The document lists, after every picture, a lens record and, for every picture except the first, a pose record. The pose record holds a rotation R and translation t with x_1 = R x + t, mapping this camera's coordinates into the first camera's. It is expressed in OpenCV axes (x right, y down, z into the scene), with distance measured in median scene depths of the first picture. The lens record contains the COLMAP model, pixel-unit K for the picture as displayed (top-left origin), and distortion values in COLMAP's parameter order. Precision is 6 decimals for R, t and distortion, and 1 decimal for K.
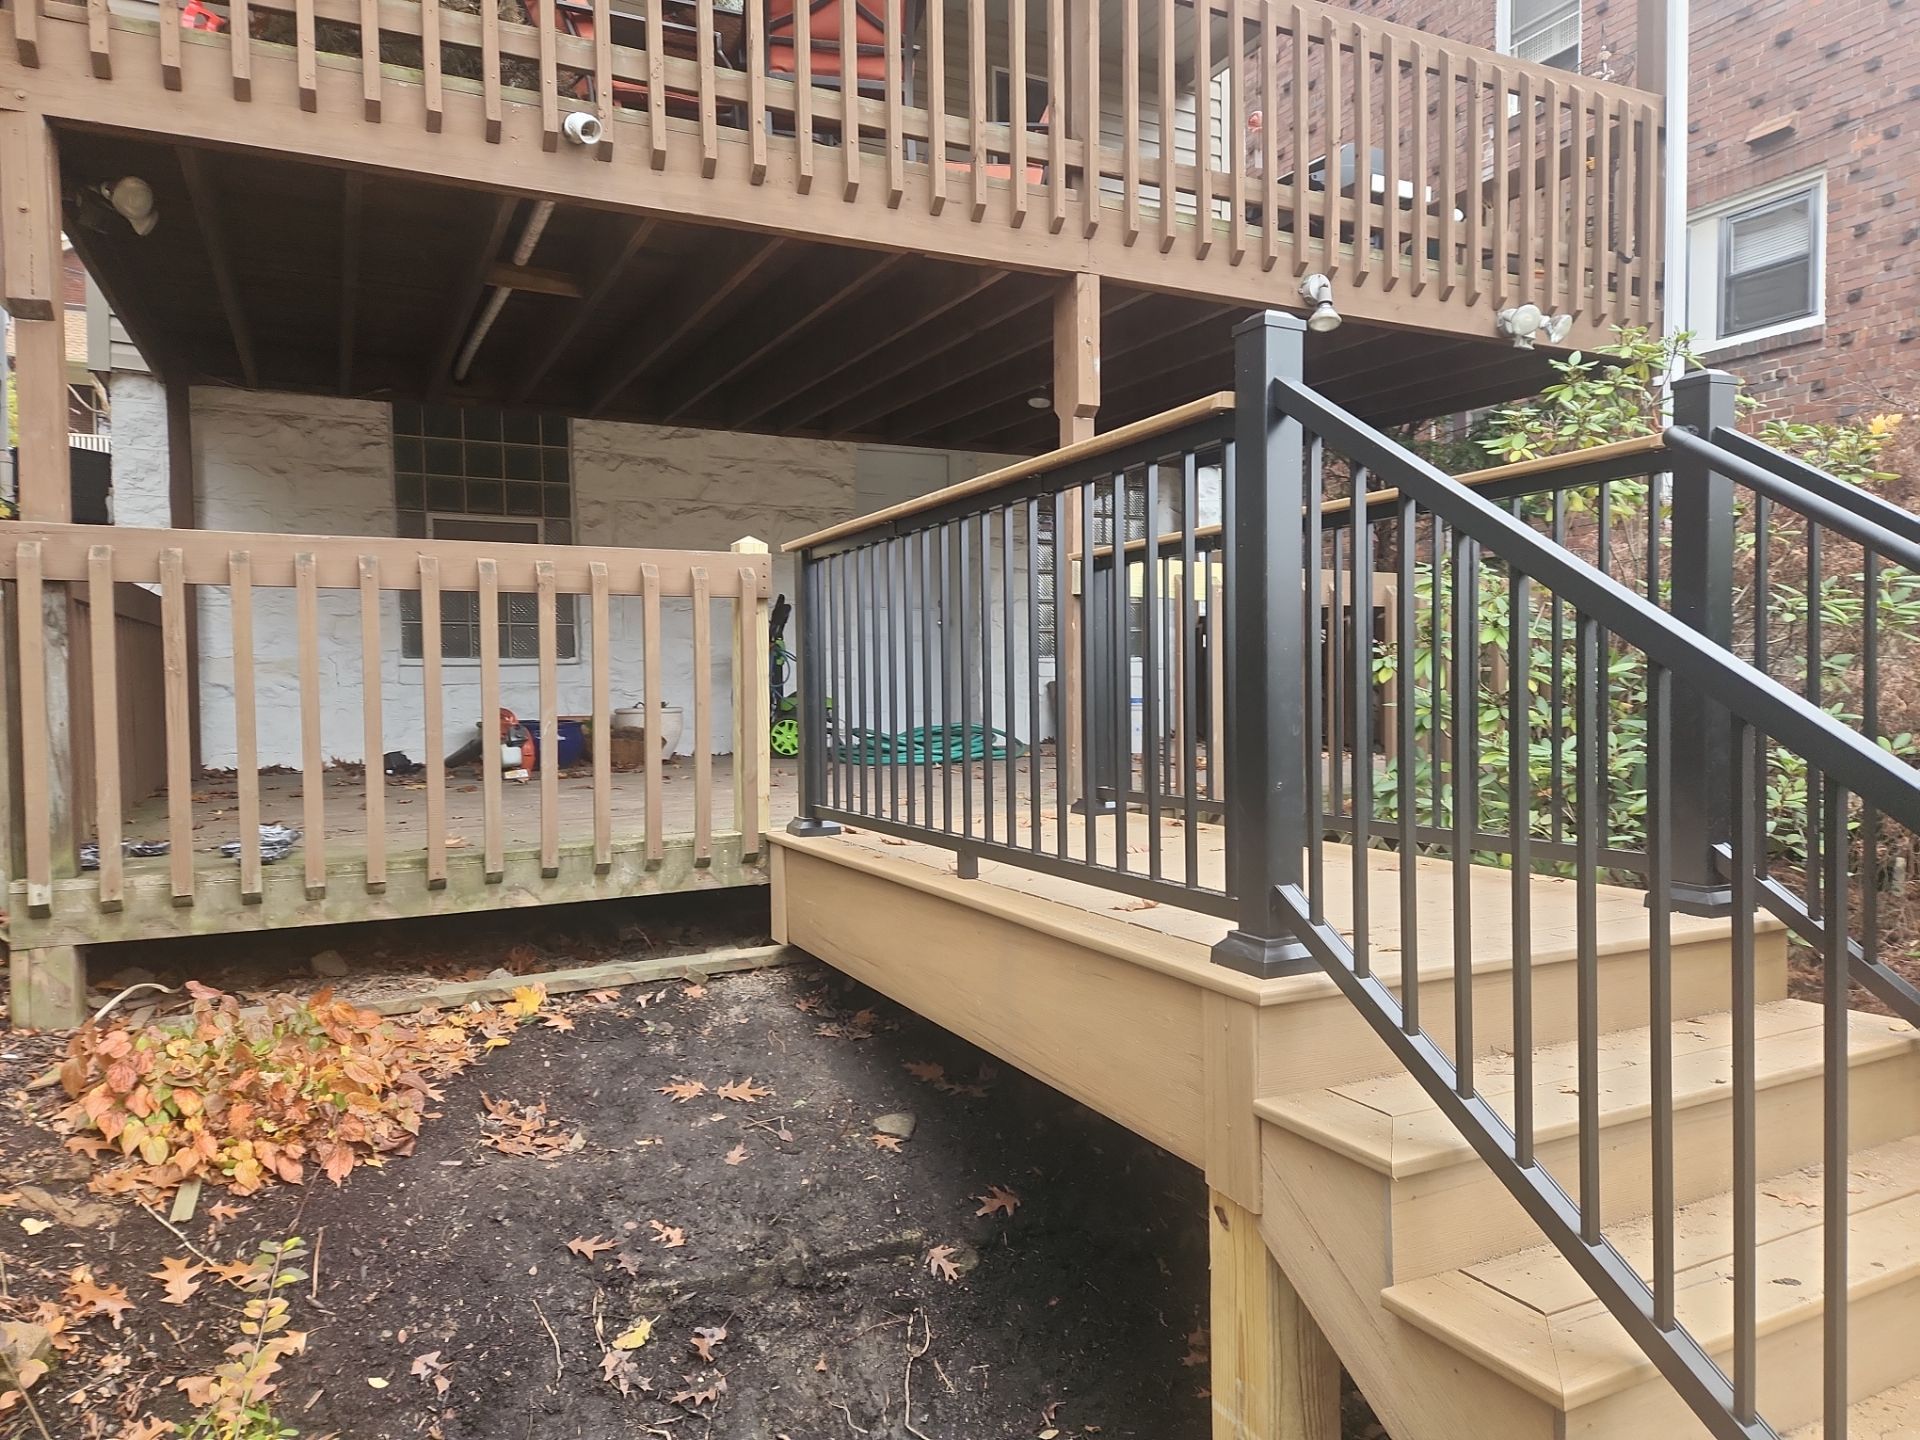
lens RADIAL K [[1286.2, 0, 953.2], [0, 1286.2, 720.3], [0, 0, 1]] dist [0.043038, -0.013804]
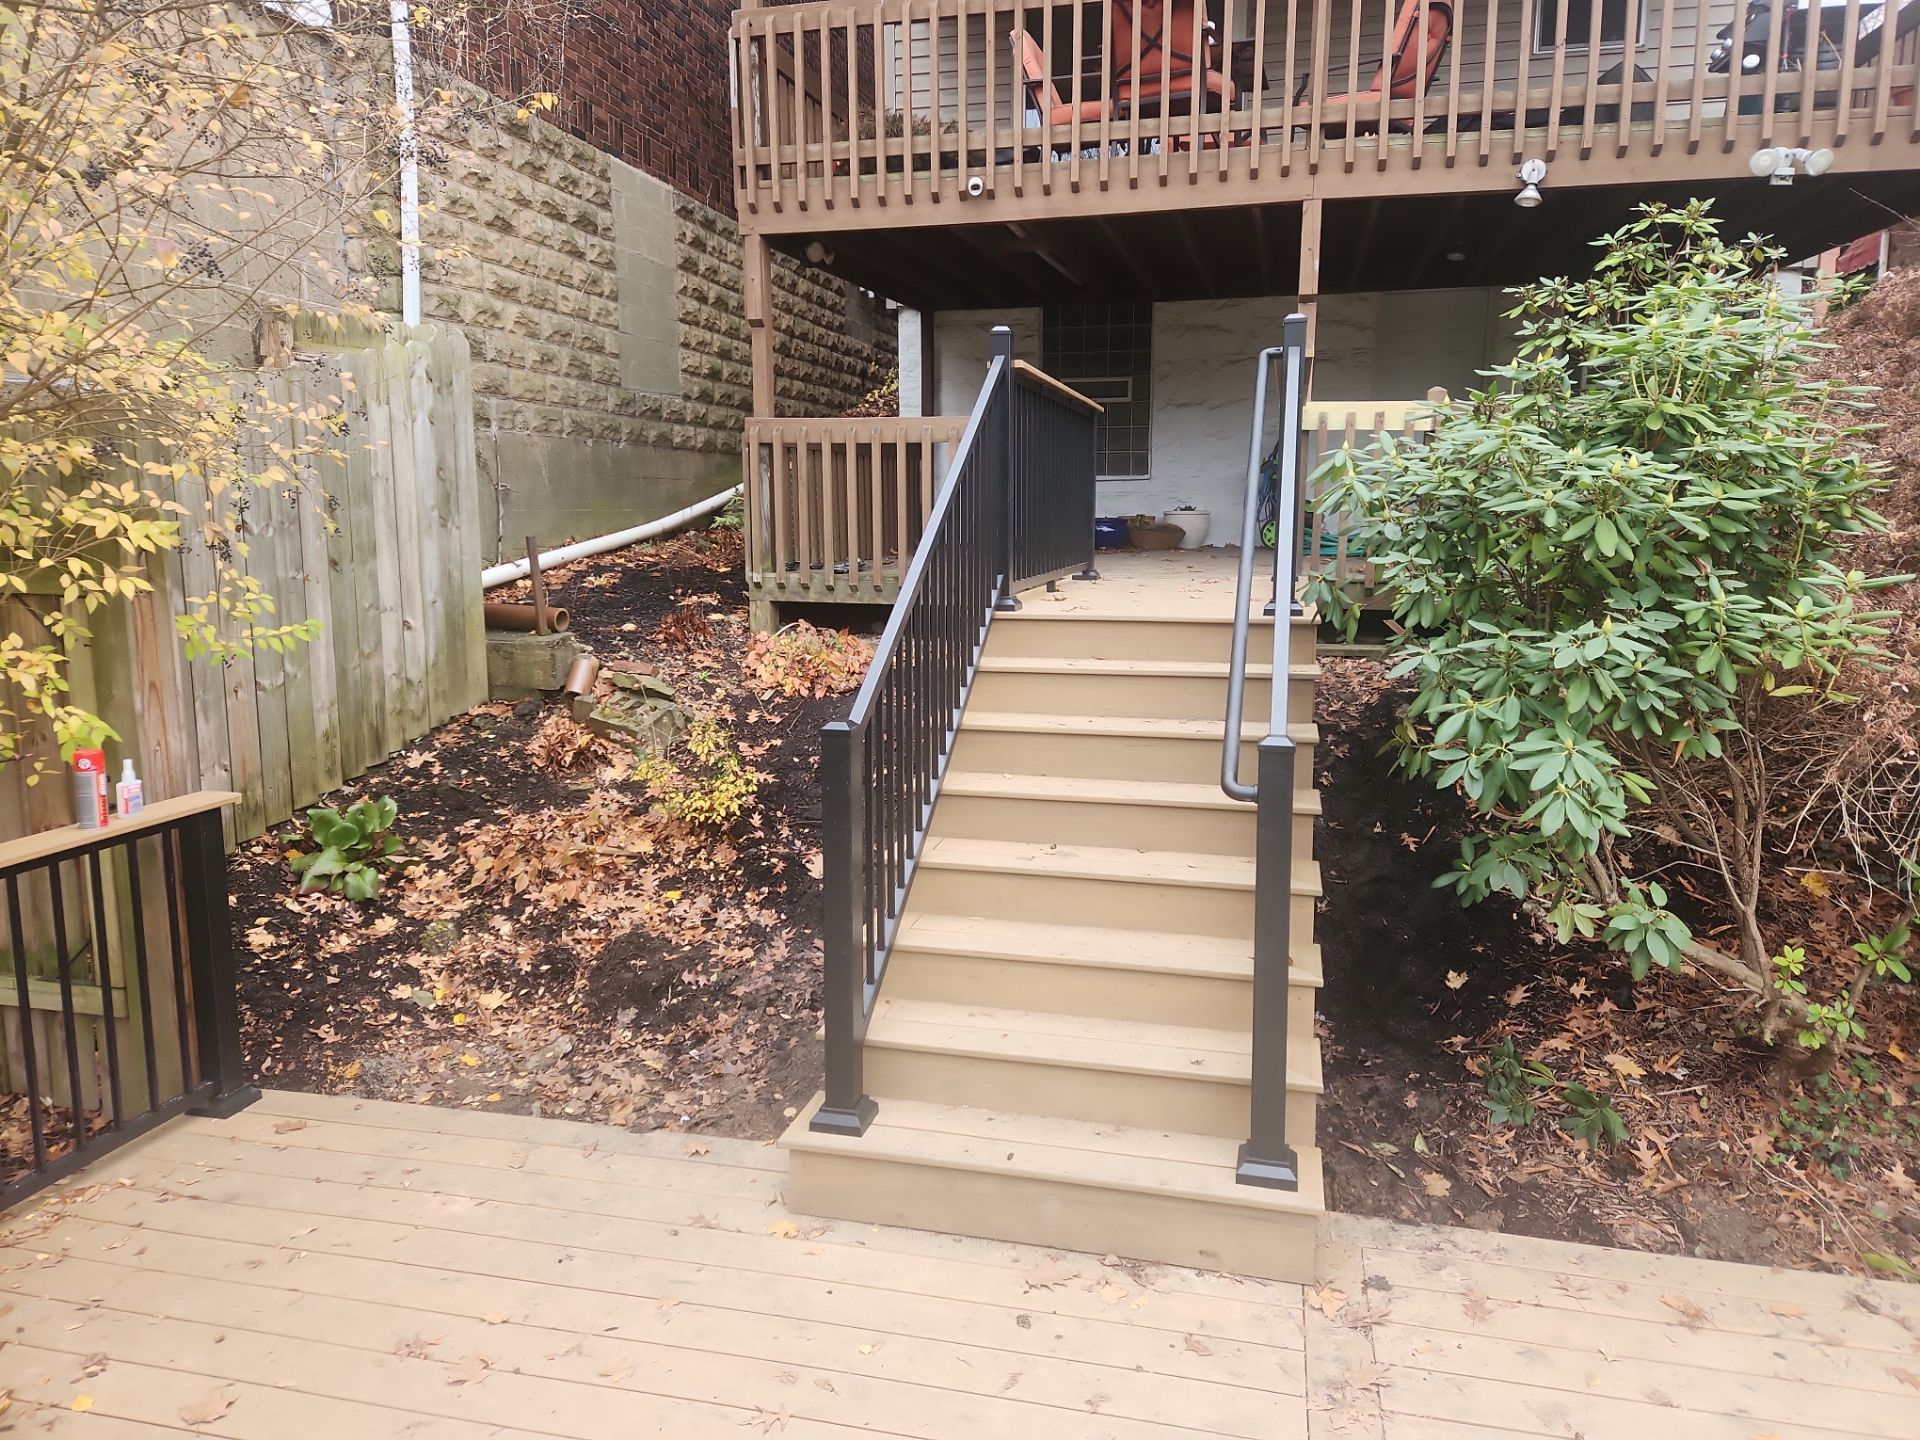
lens RADIAL K [[1286.2, 0, 978.5], [0, 1286.2, 710.5], [0, 0, 1]] dist [0.043038, -0.013804]
pose [[0.764540, 0.111535, -0.634853, 0.981517], [-0.025228, 0.989339, 0.143432, 0.022320], [0.644082, -0.093643, 0.759203, -0.474052]]
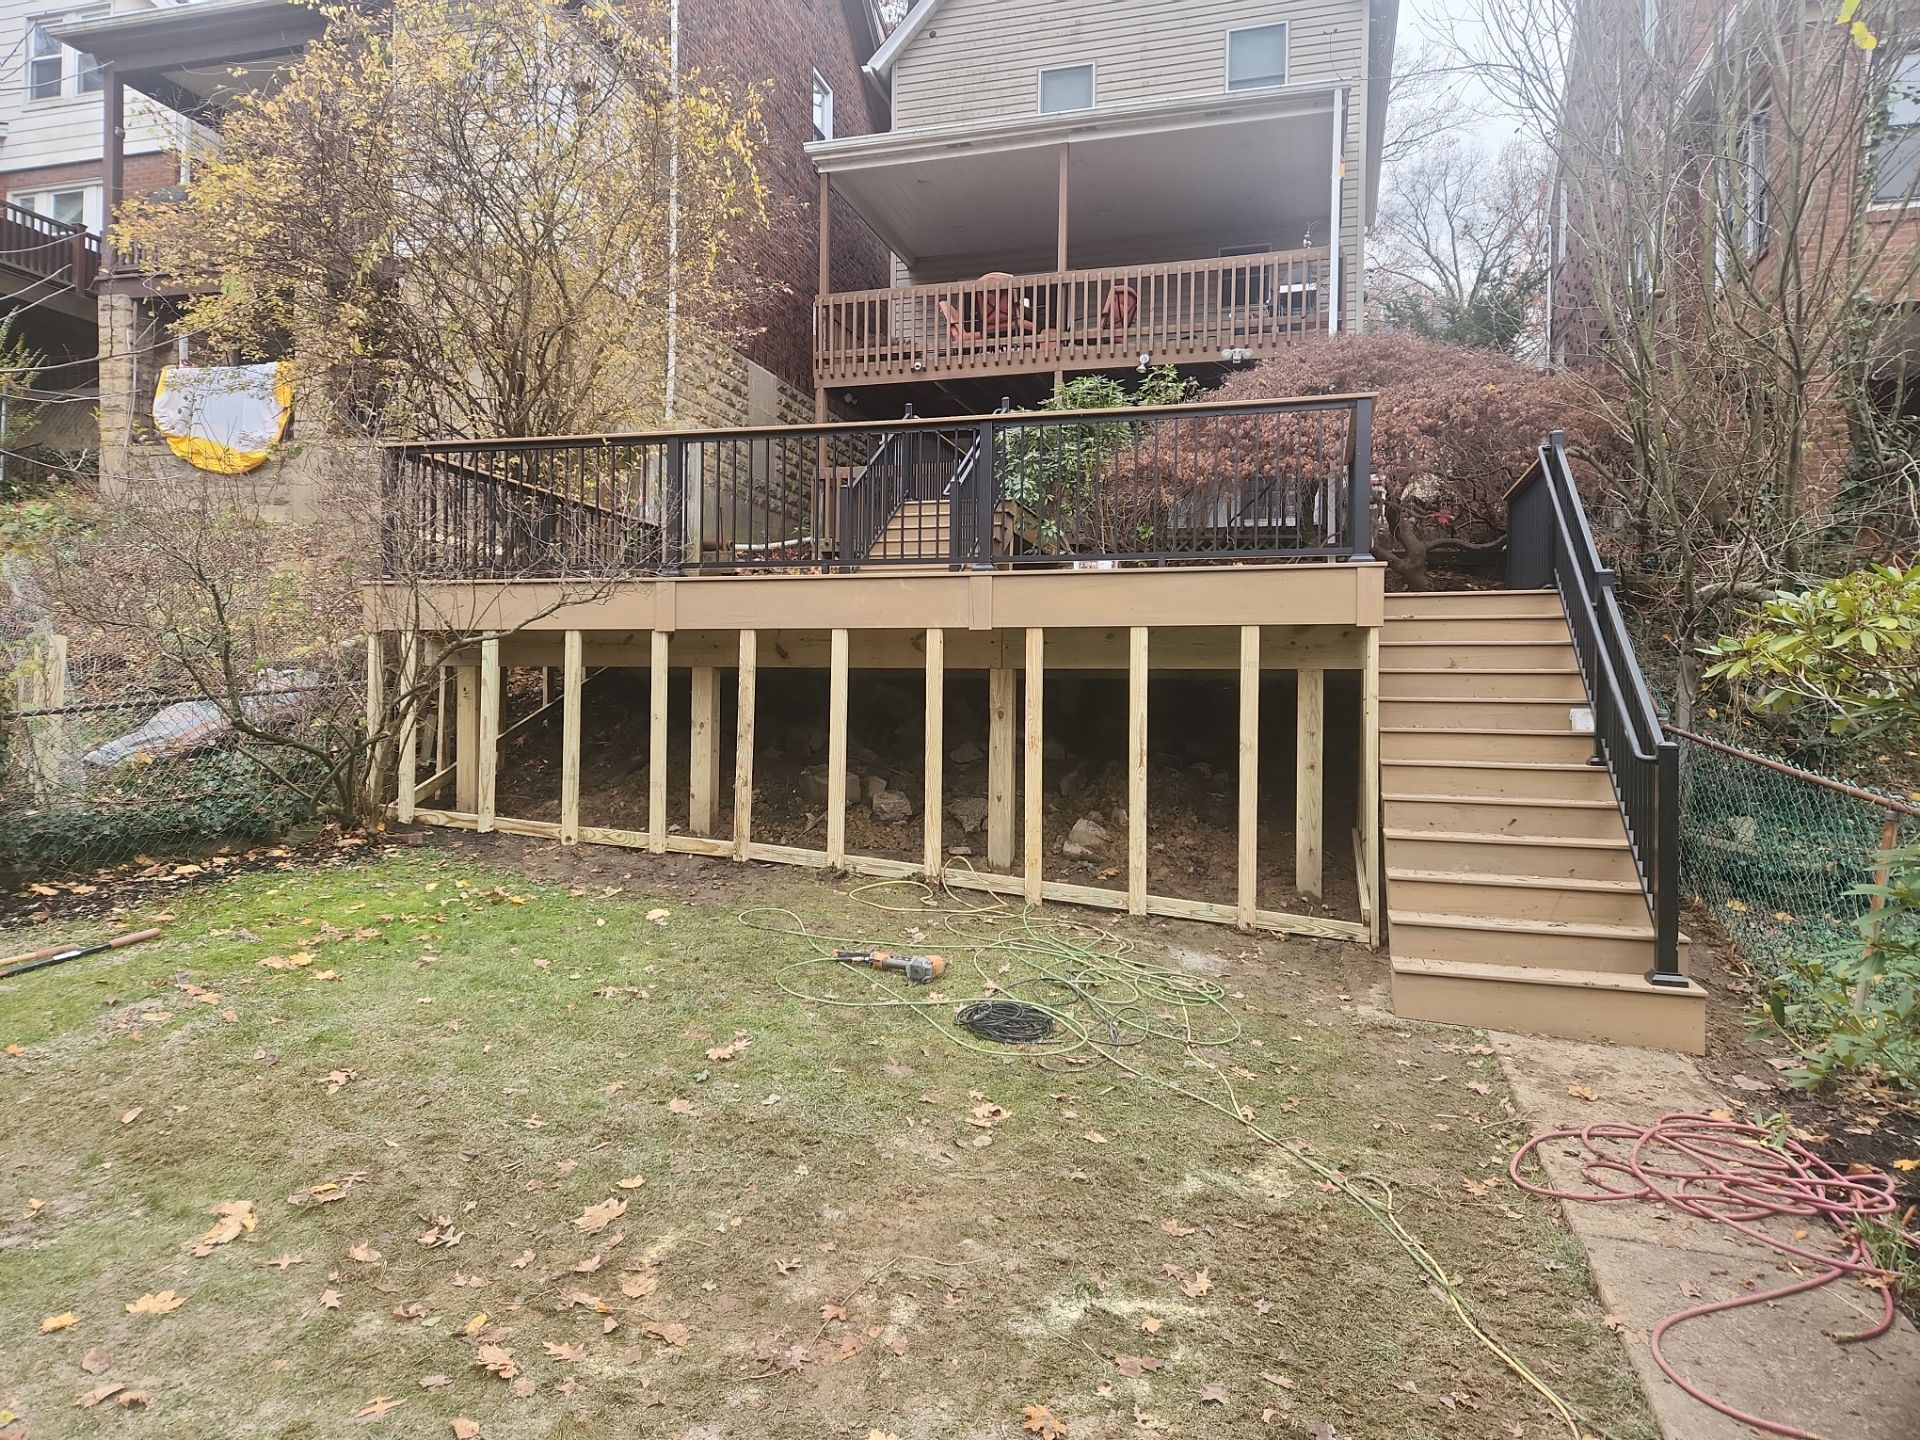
lens RADIAL K [[1286.2, 0, 947.2], [0, 1286.2, 718.1], [0, 0, 1]] dist [0.043038, -0.013804]
pose [[0.729866, 0.022006, -0.683236, 2.725346], [-0.038476, 0.999220, -0.008917, 0.741158], [0.682507, 0.032796, 0.730143, -2.005498]]
